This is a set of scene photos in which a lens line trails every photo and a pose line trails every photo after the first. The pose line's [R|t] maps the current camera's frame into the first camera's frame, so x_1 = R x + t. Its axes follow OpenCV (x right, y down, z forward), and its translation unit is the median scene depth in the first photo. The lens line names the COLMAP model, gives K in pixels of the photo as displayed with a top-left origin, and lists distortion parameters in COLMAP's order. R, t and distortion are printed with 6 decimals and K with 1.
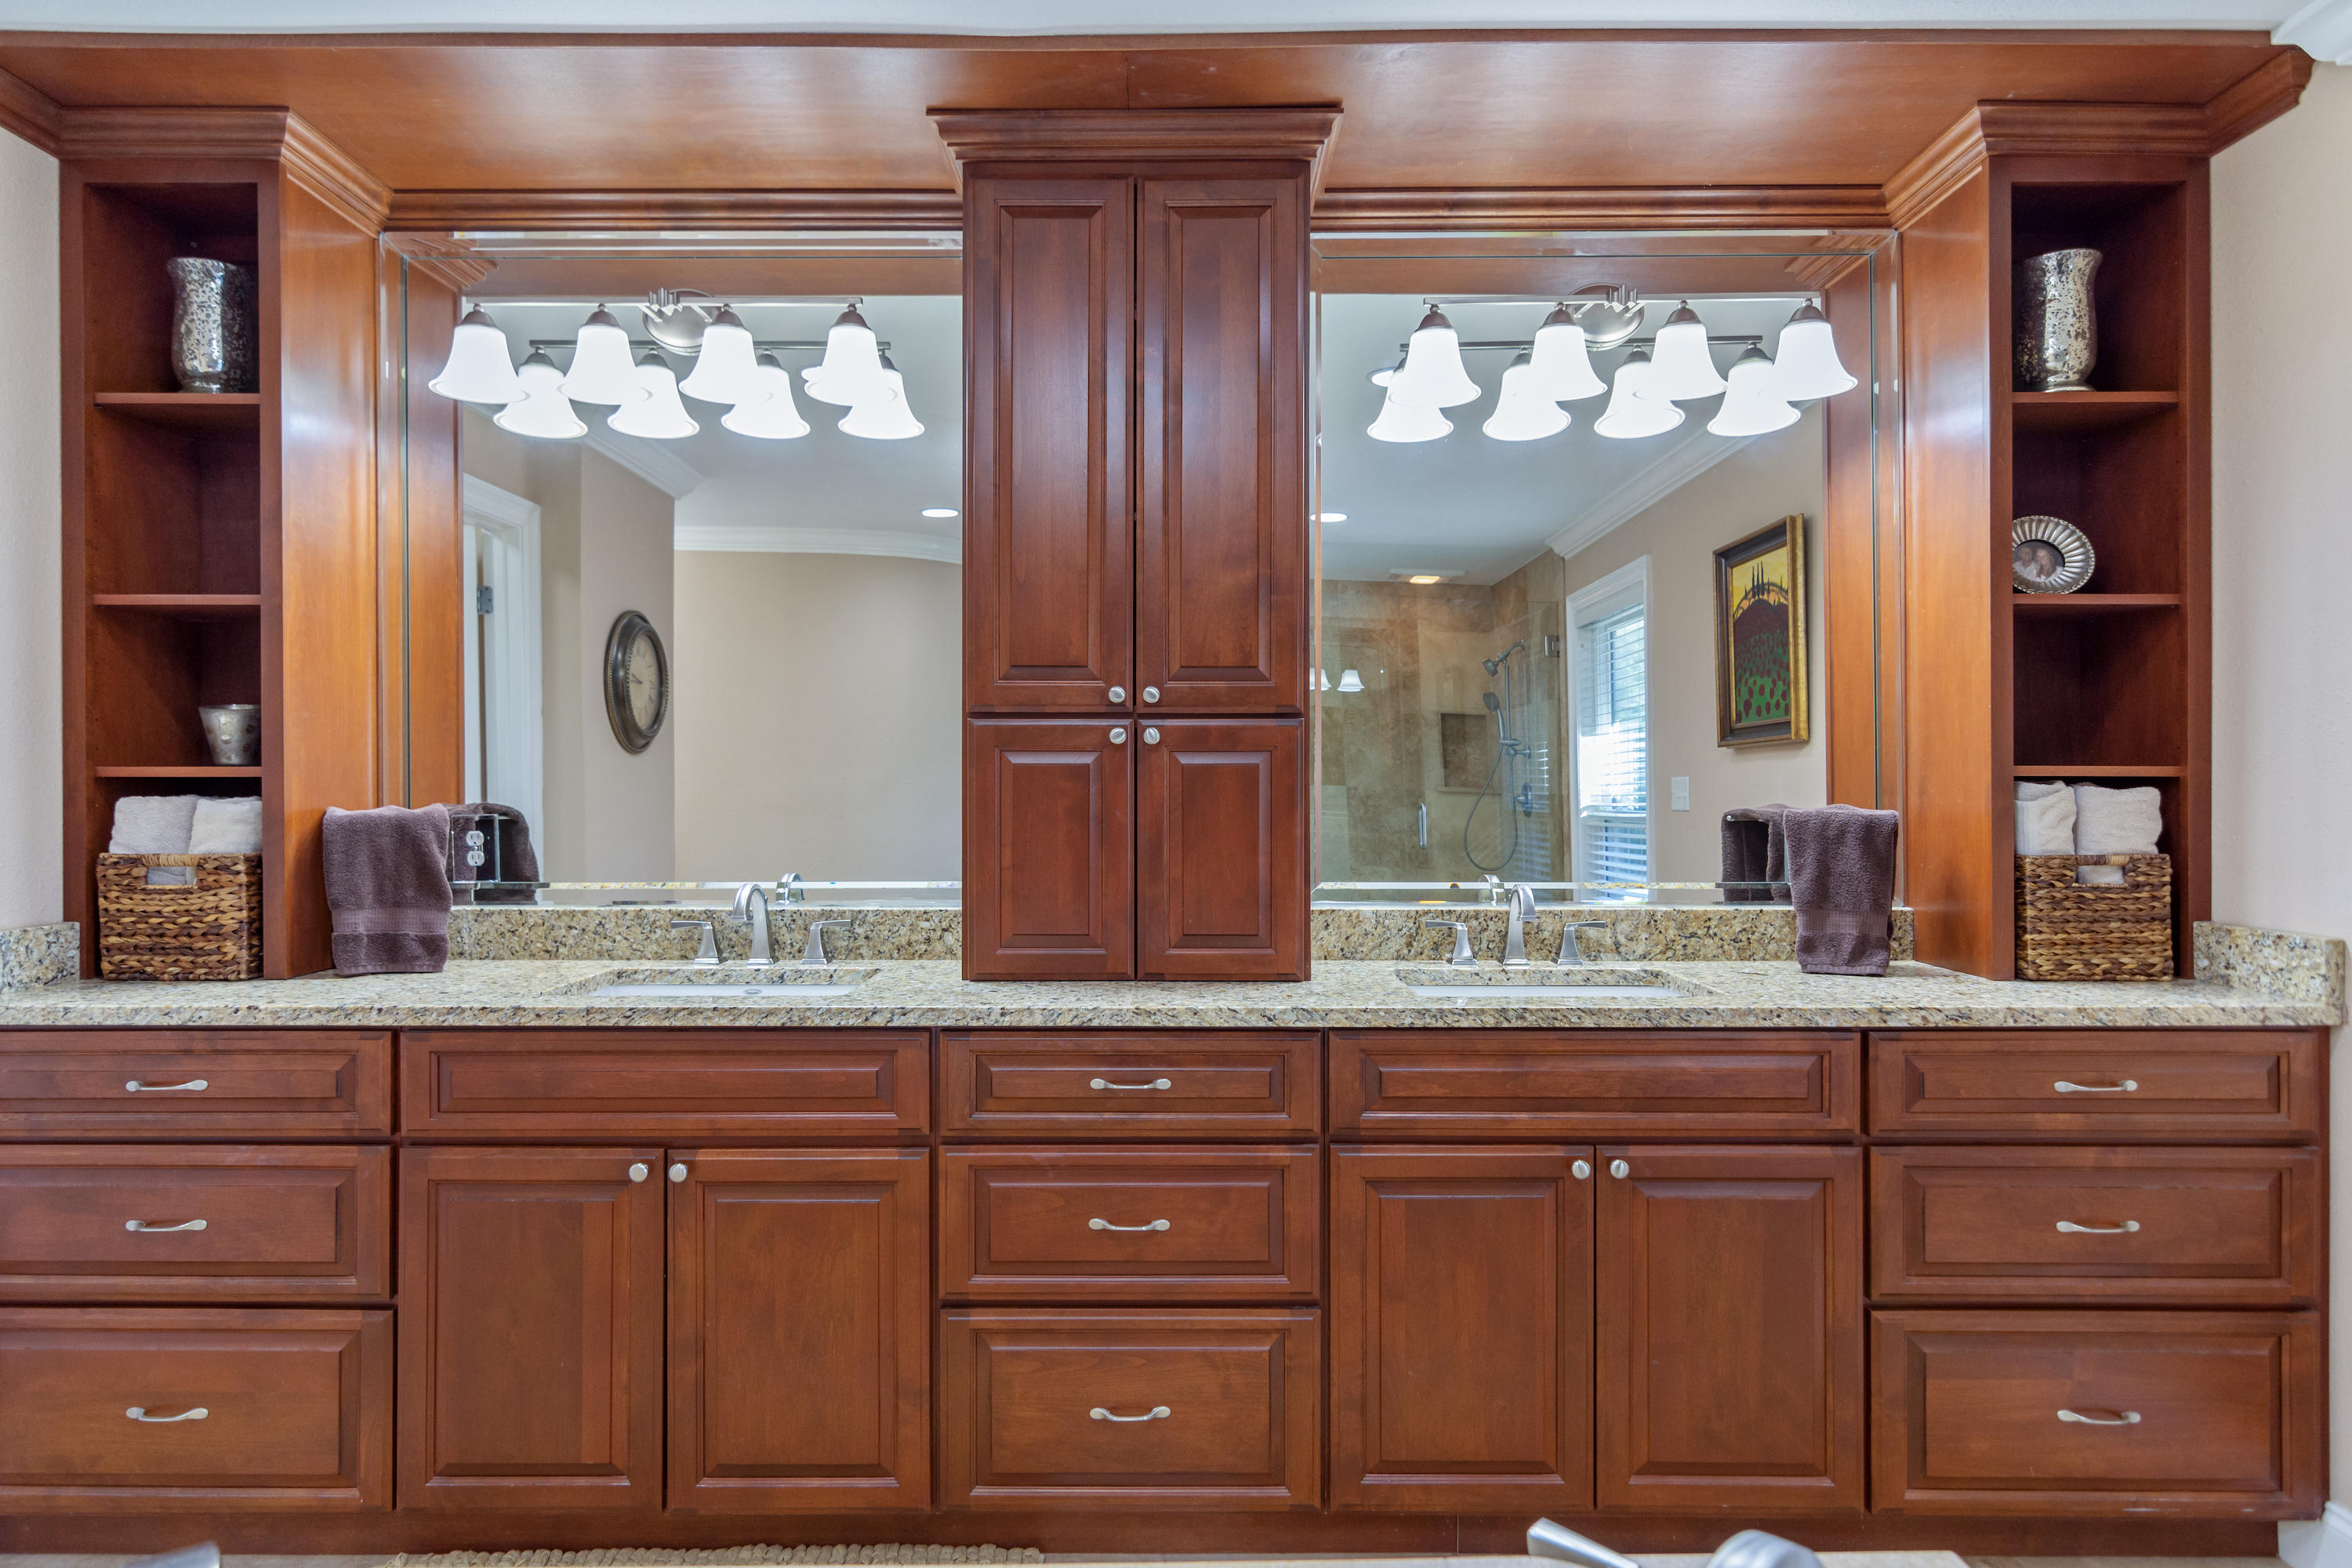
lens RADIAL K [[1302.2, 0, 1175.5], [0, 1302.2, 798.1], [0, 0, 1]] dist [0.000801, -0.002246]
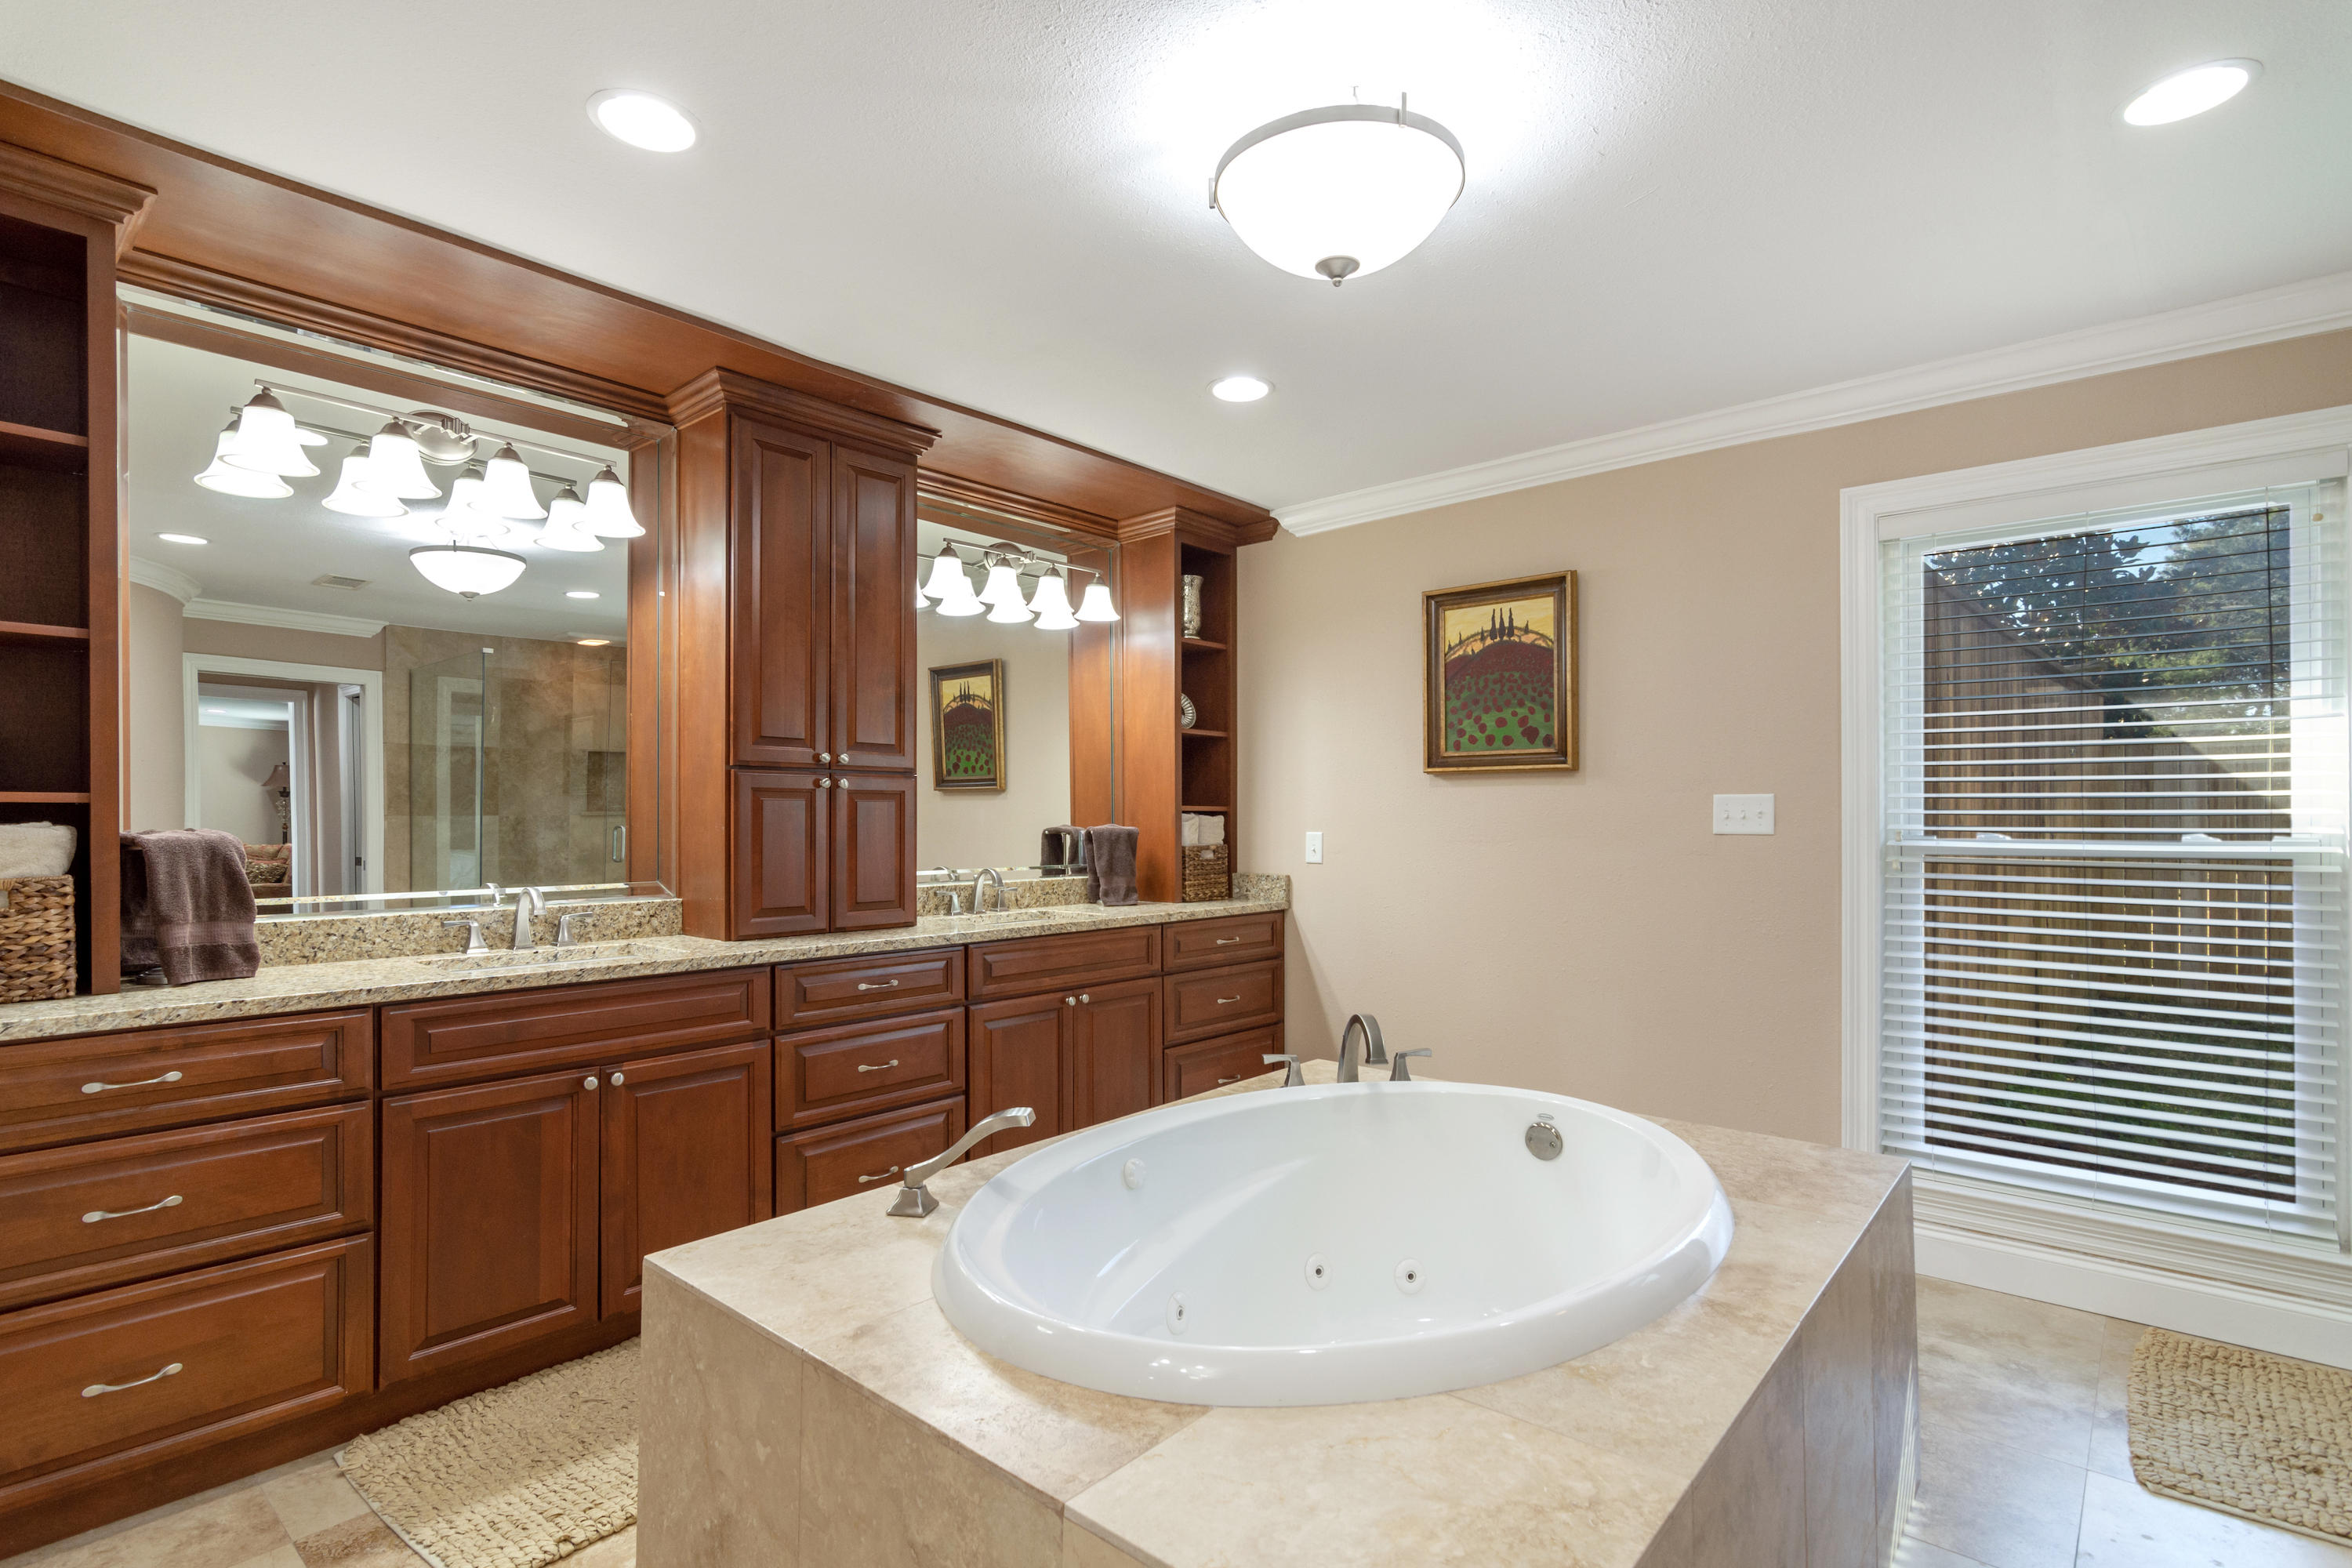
lens RADIAL K [[1154.8, 0, 1160.6], [0, 1154.8, 845.6], [0, 0, 1]] dist [-0.002183, 0.002093]
pose [[0.663102, -0.017635, 0.748321, -0.853234], [0.008061, 0.999833, 0.016419, 0.010330], [-0.748485, -0.004856, 0.663133, -0.276851]]
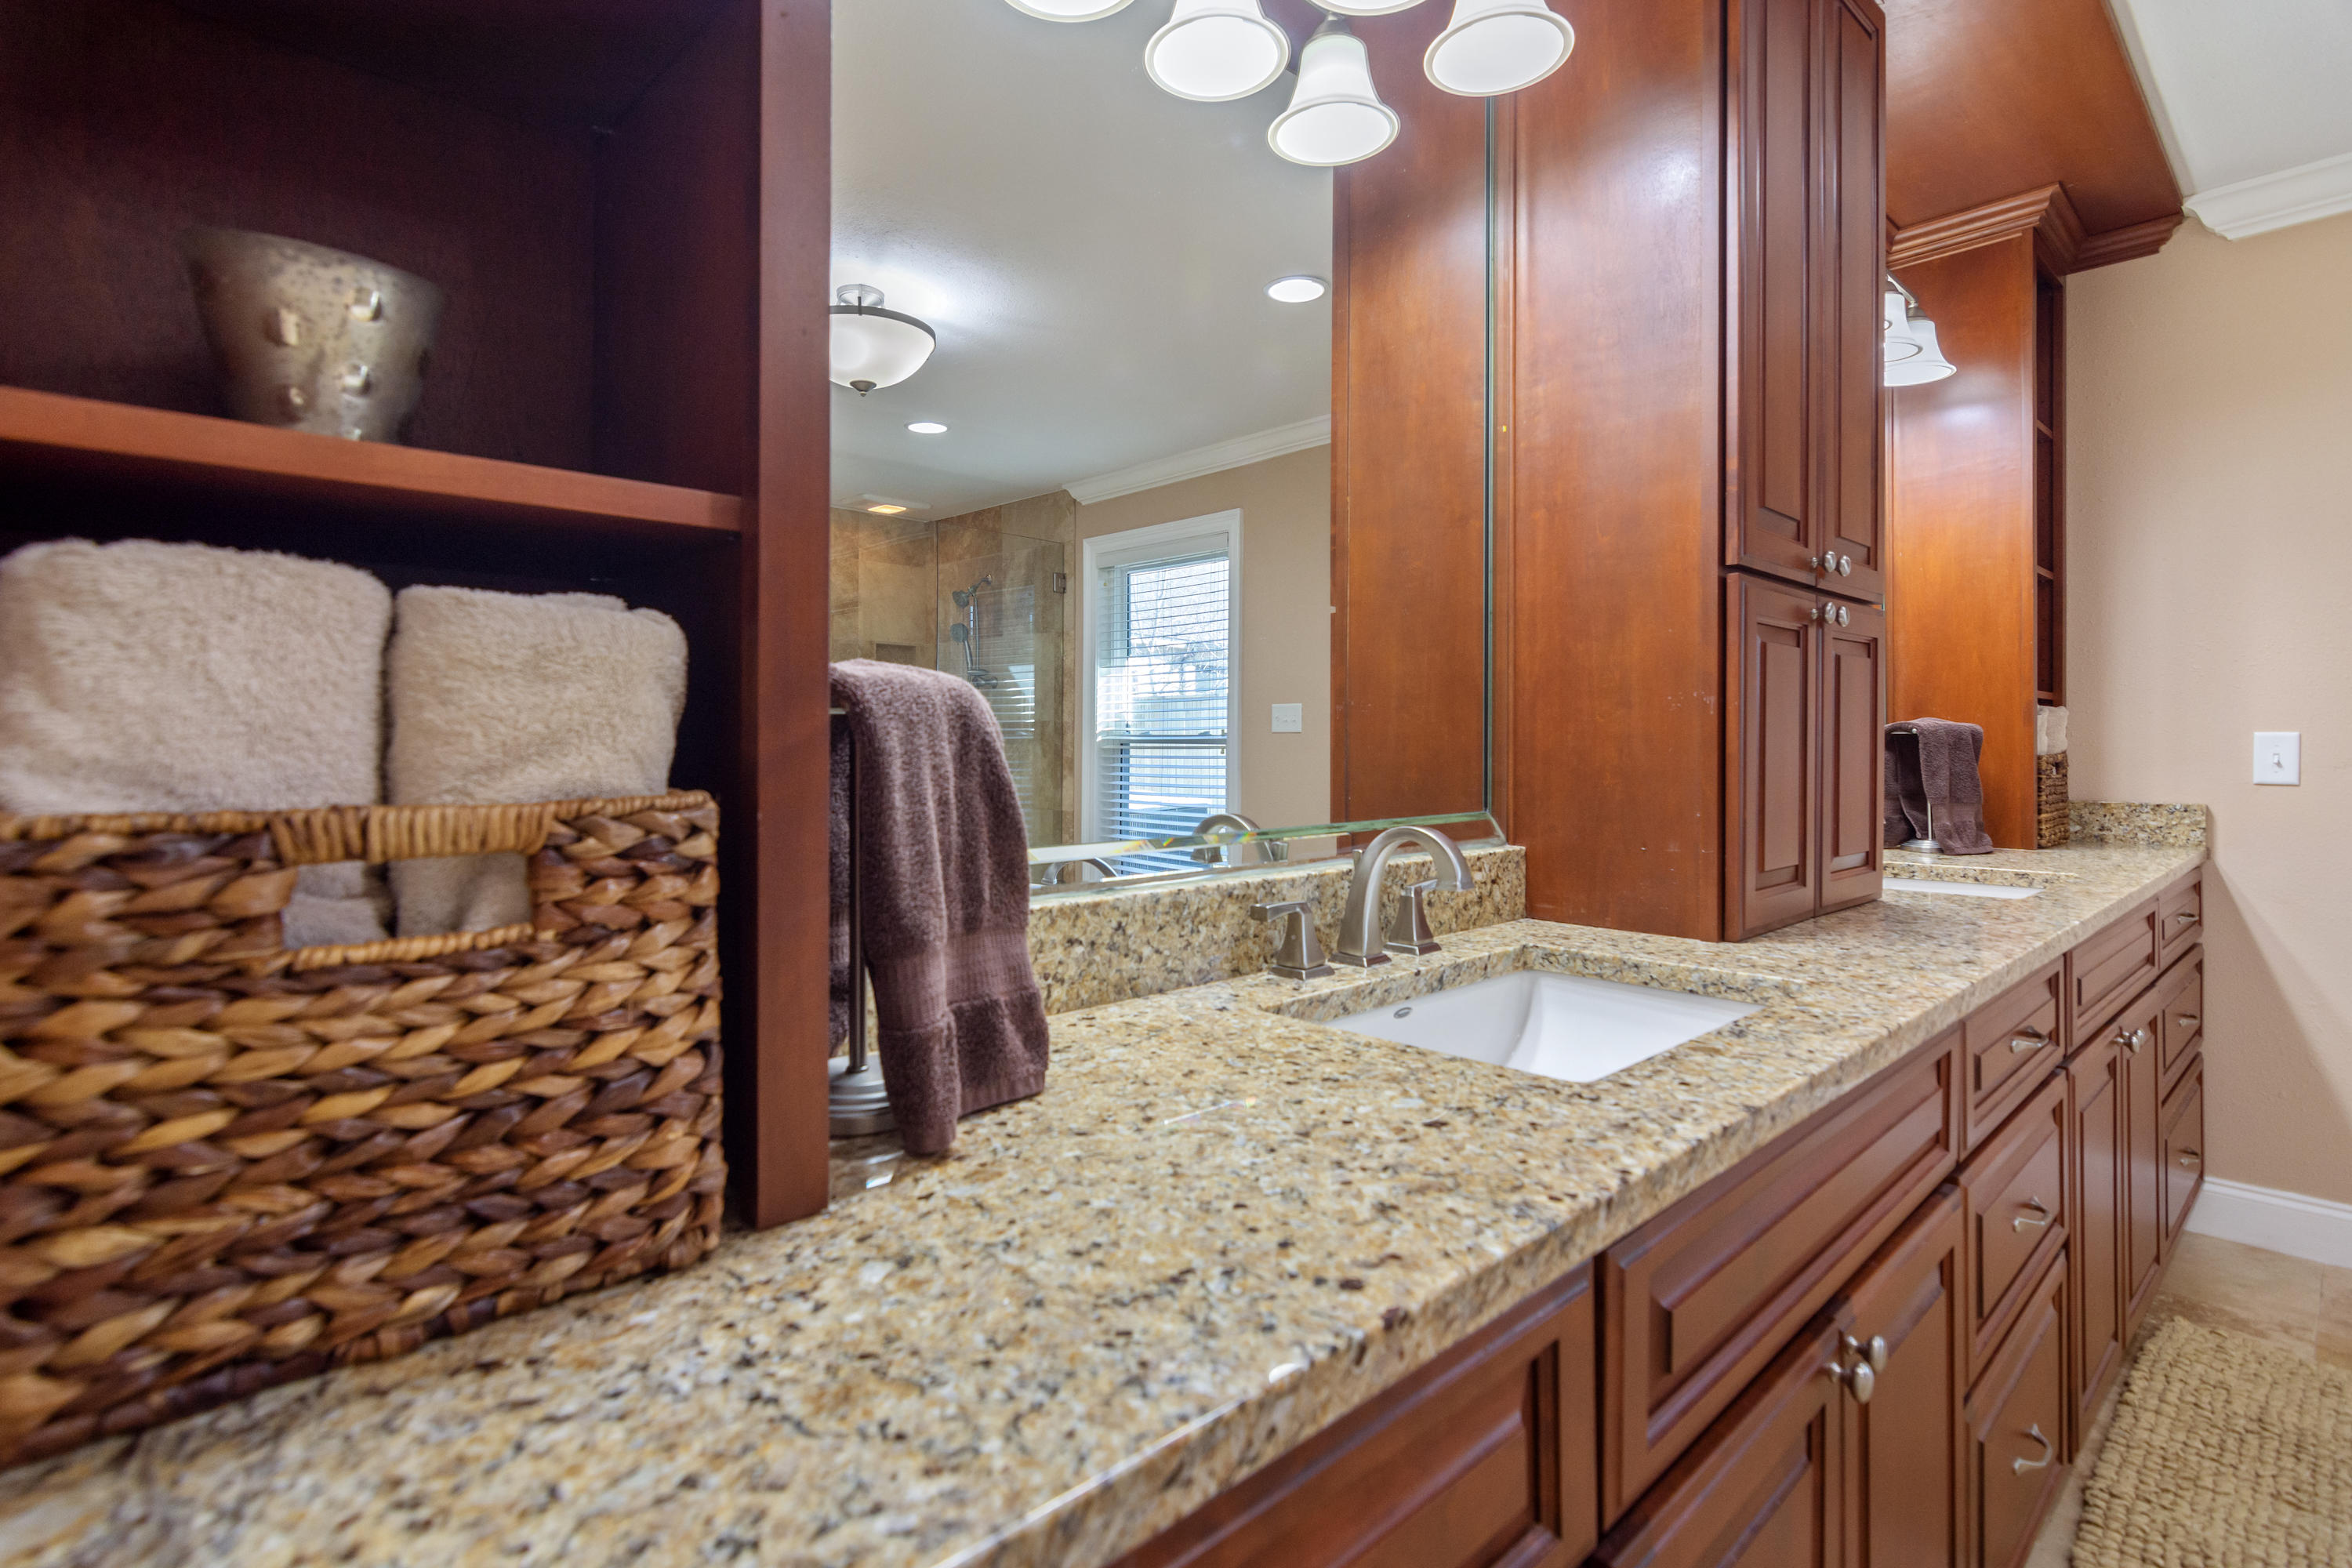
lens RADIAL K [[1158.7, 0, 1126.9], [0, 1158.7, 742.1], [0, 0, 1]] dist [-0.011523, 0.000418]
pose [[0.728493, 0.000924, 0.685052, -0.844342], [0.000922, 0.999997, -0.002329, 0.032886], [-0.685052, 0.002328, 0.728490, 0.784813]]
